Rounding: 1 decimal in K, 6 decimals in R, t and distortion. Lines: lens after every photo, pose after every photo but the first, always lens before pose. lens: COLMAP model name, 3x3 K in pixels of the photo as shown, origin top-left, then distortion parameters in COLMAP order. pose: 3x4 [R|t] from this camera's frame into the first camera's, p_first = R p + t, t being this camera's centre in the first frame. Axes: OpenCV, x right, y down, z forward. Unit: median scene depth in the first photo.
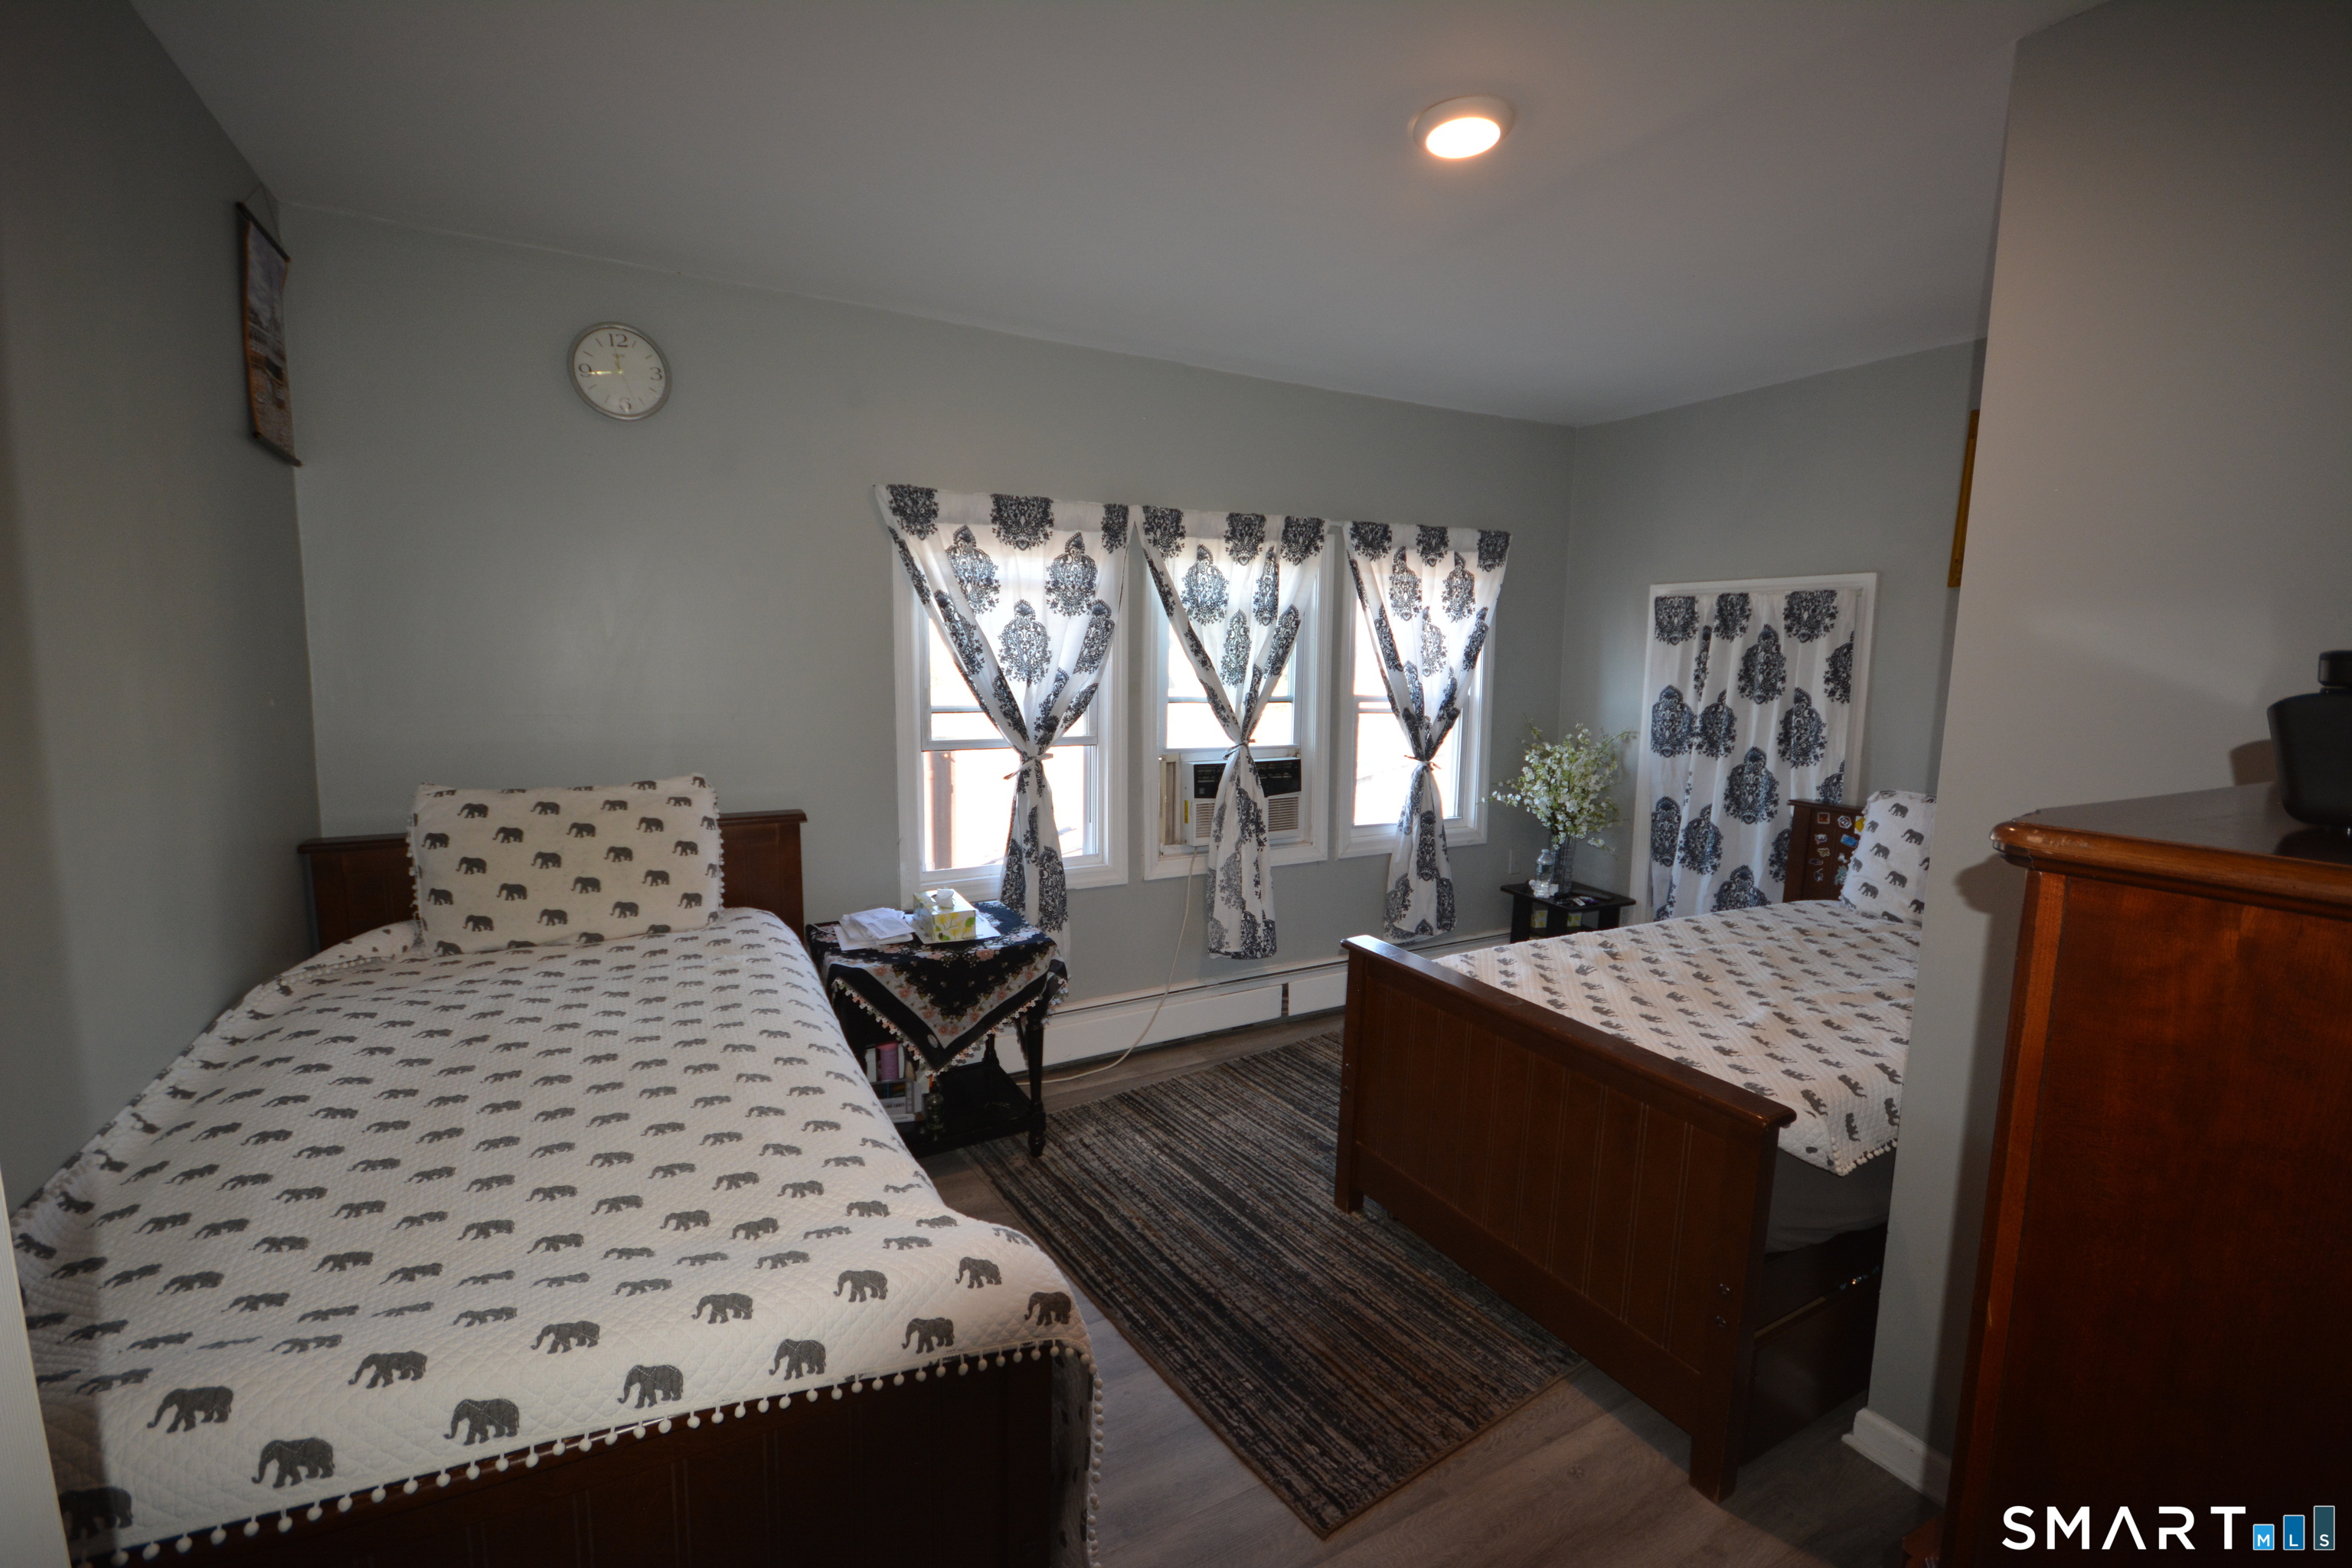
lens RADIAL K [[1029.5, 0, 1176.0], [0, 1029.5, 784.0], [0, 0, 1]] dist [-0.002290, 0.000428]
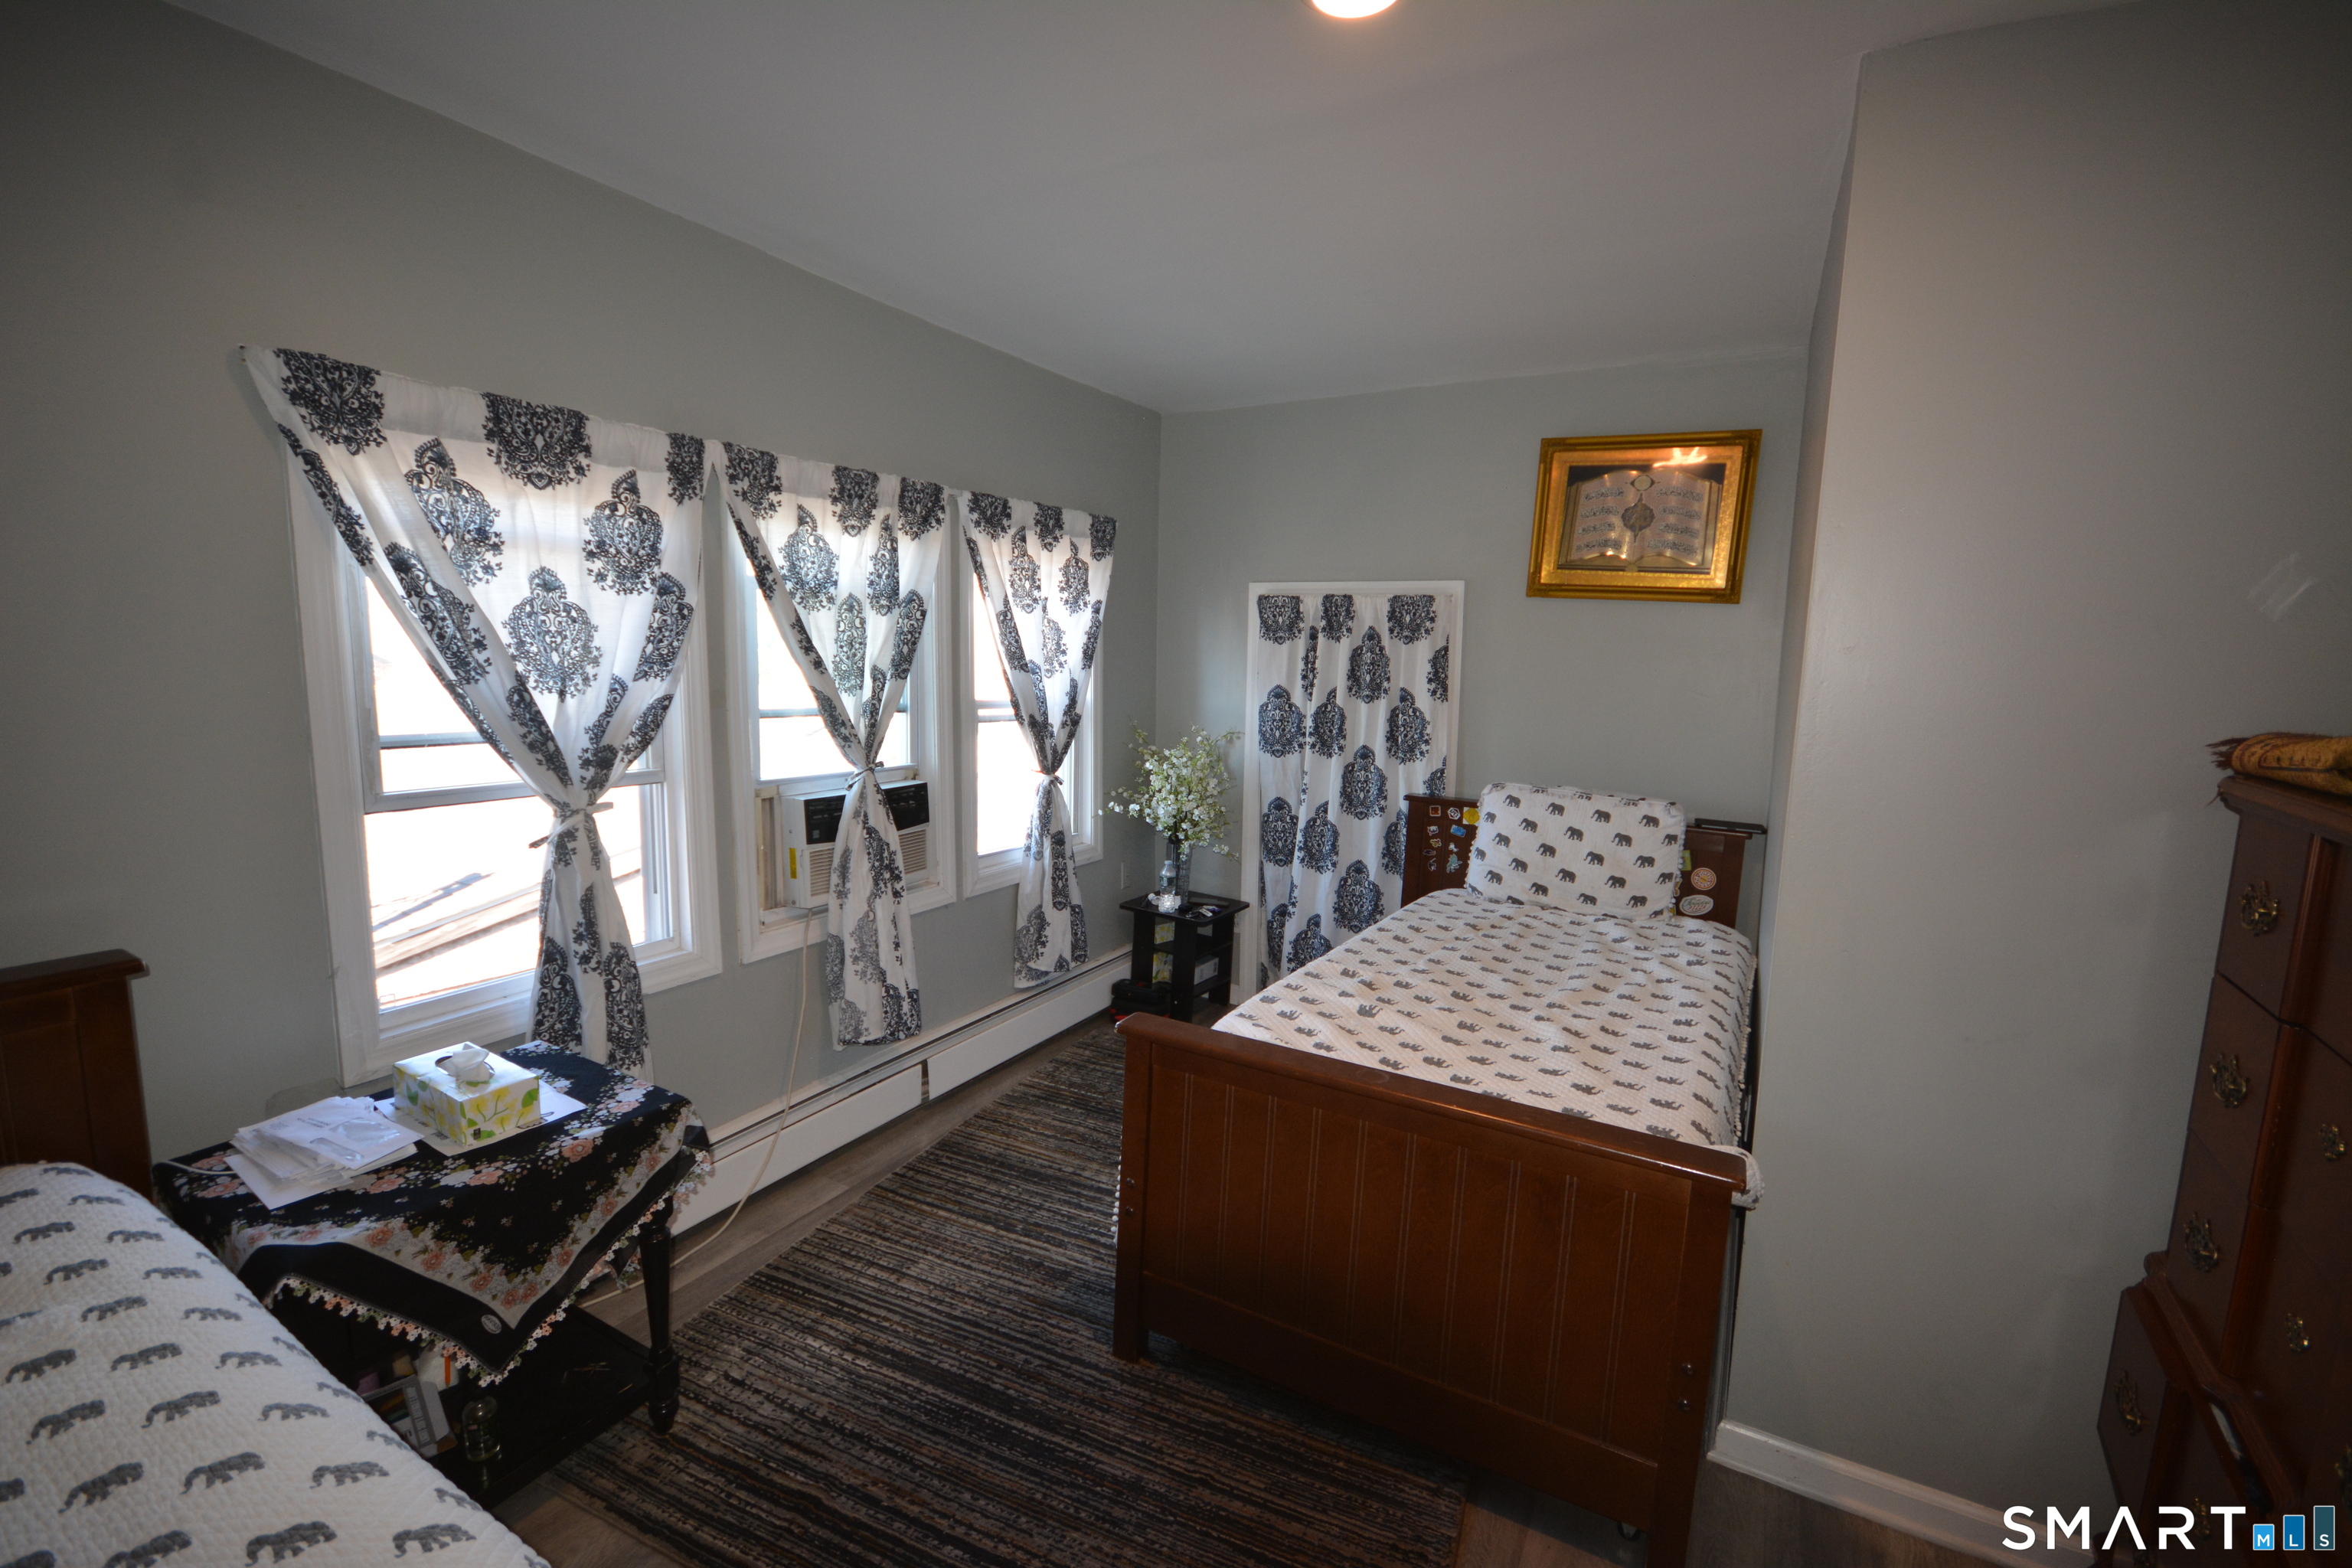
lens RADIAL K [[1029.5, 0, 1176.0], [0, 1029.5, 784.0], [0, 0, 1]] dist [-0.002290, 0.000428]
pose [[0.852103, -0.060431, 0.519874, -0.155583], [0.056126, 0.998134, 0.024031, -0.036893], [-0.520357, 0.008702, 0.853905, 0.248506]]
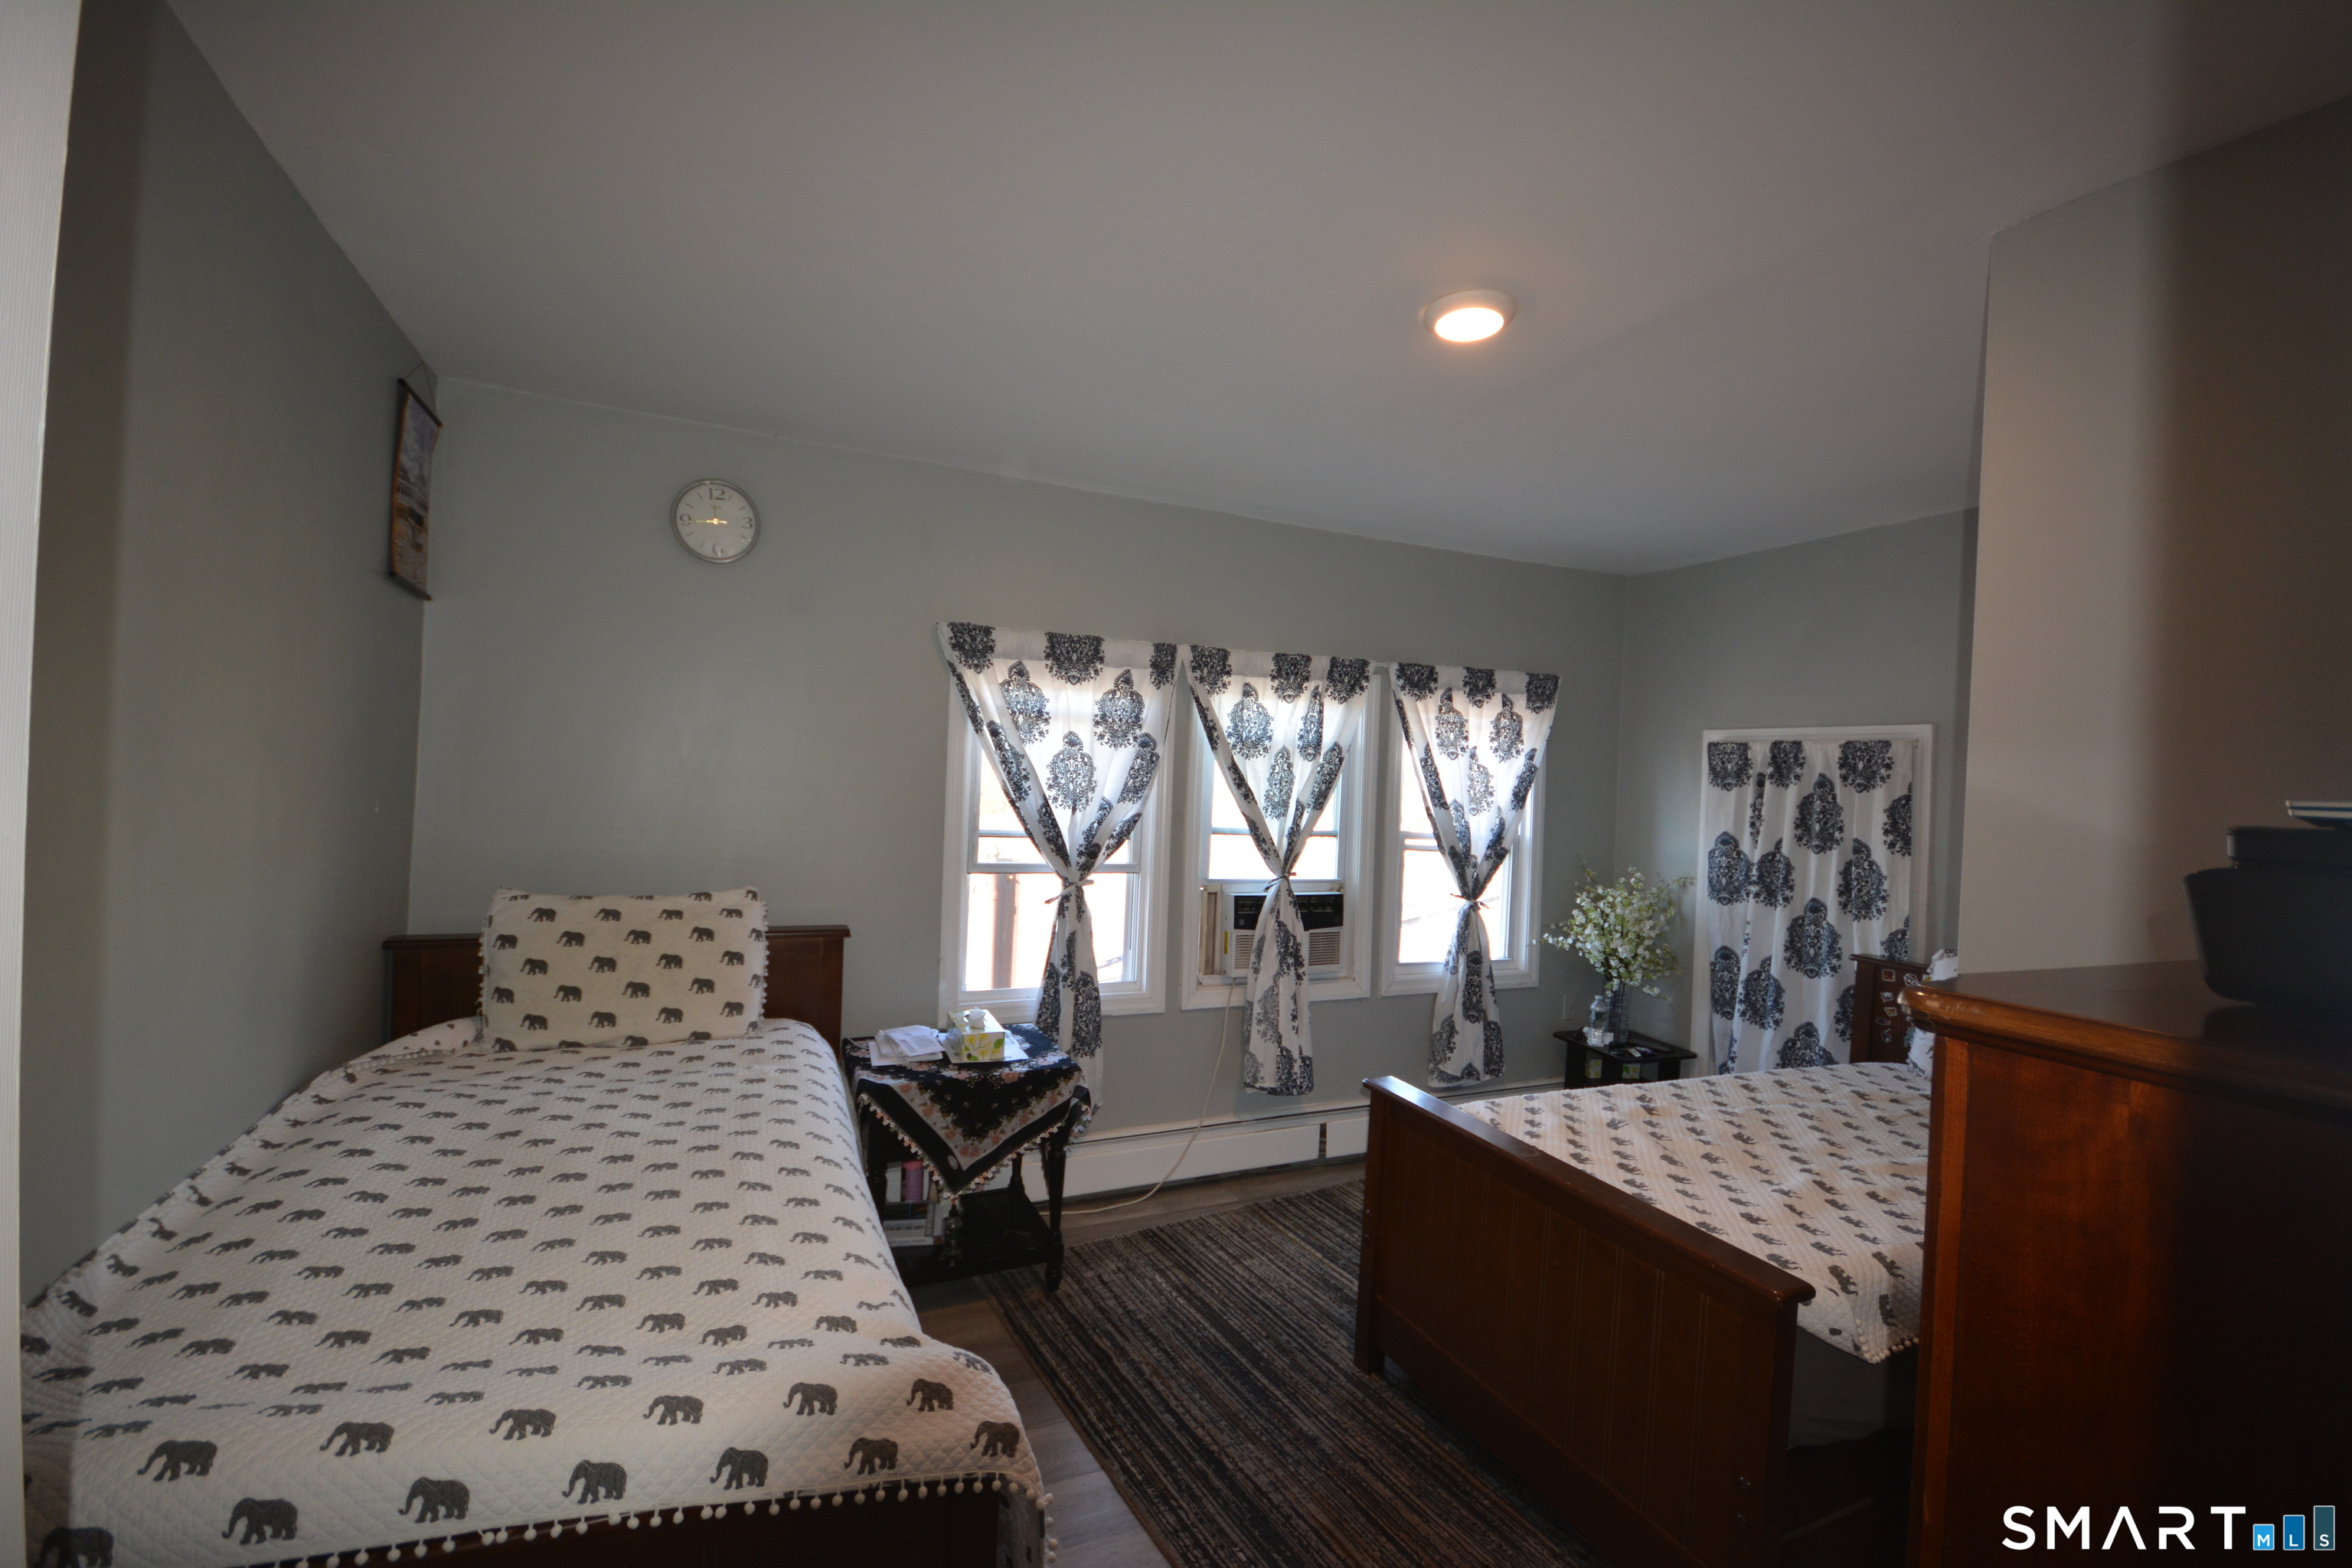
lens RADIAL K [[1029.5, 0, 1176.0], [0, 1029.5, 784.0], [0, 0, 1]] dist [-0.002290, 0.000428]
pose [[0.996542, 0.027764, -0.078317, 0.040459], [-0.037158, 0.991936, -0.121166, -0.002938], [0.074321, 0.123657, 0.989538, -0.020702]]
